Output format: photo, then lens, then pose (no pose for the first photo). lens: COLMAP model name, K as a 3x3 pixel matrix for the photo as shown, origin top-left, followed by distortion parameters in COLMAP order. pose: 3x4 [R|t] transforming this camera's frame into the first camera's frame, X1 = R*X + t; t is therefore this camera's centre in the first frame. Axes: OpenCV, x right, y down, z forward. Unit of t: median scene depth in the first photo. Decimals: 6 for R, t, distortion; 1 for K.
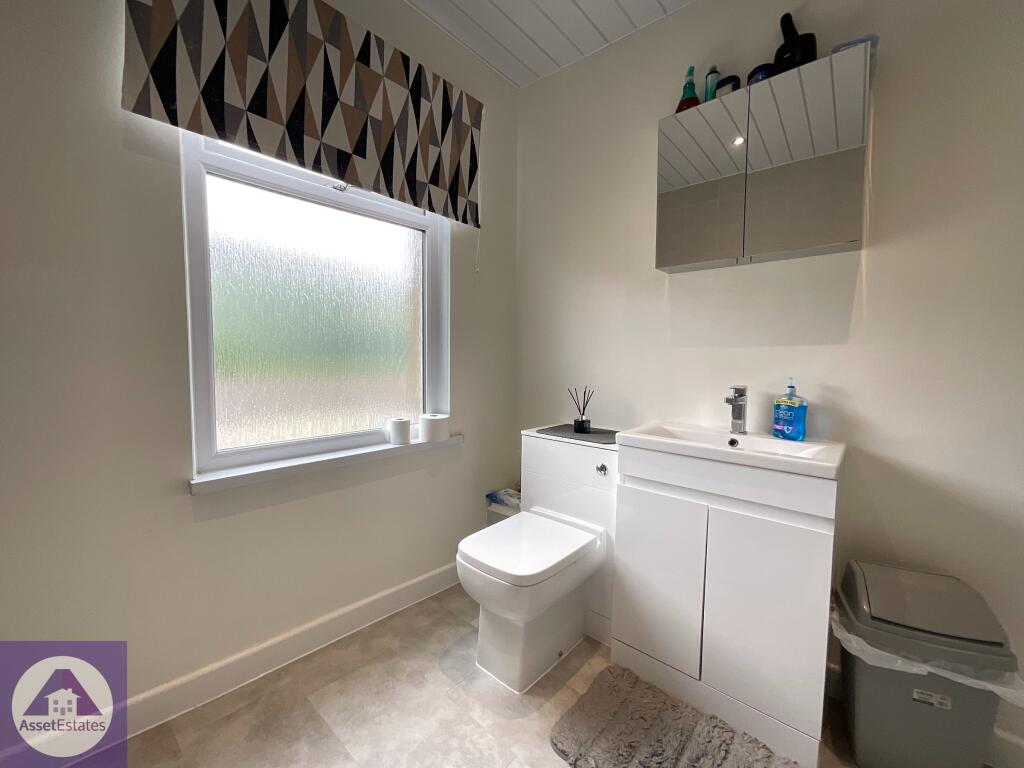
lens RADIAL K [[412.1, 0, 508.8], [0, 412.1, 384.1], [0, 0, 1]] dist [-0.001719, 0.001977]
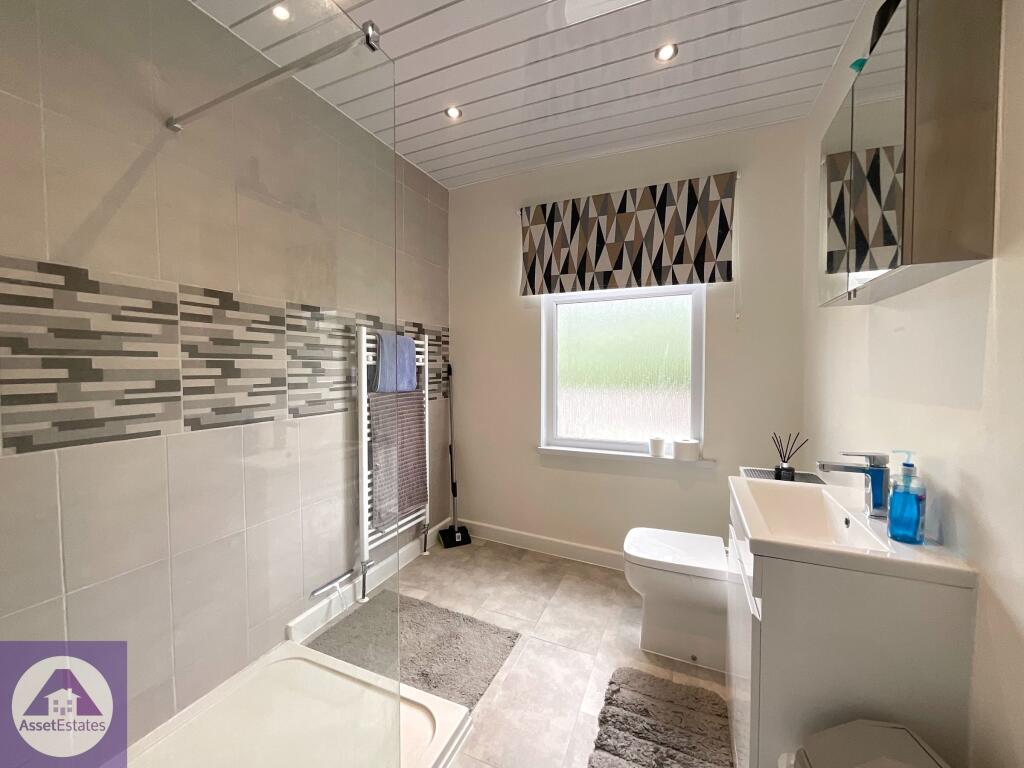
lens RADIAL K [[412.1, 0, 509.5], [0, 412.1, 383.0], [0, 0, 1]] dist [-0.001719, 0.001977]
pose [[0.310621, 0.021335, -0.950294, 1.046190], [-0.058062, 0.998307, 0.003435, -0.087632], [0.948759, 0.054109, 0.311334, 0.111609]]
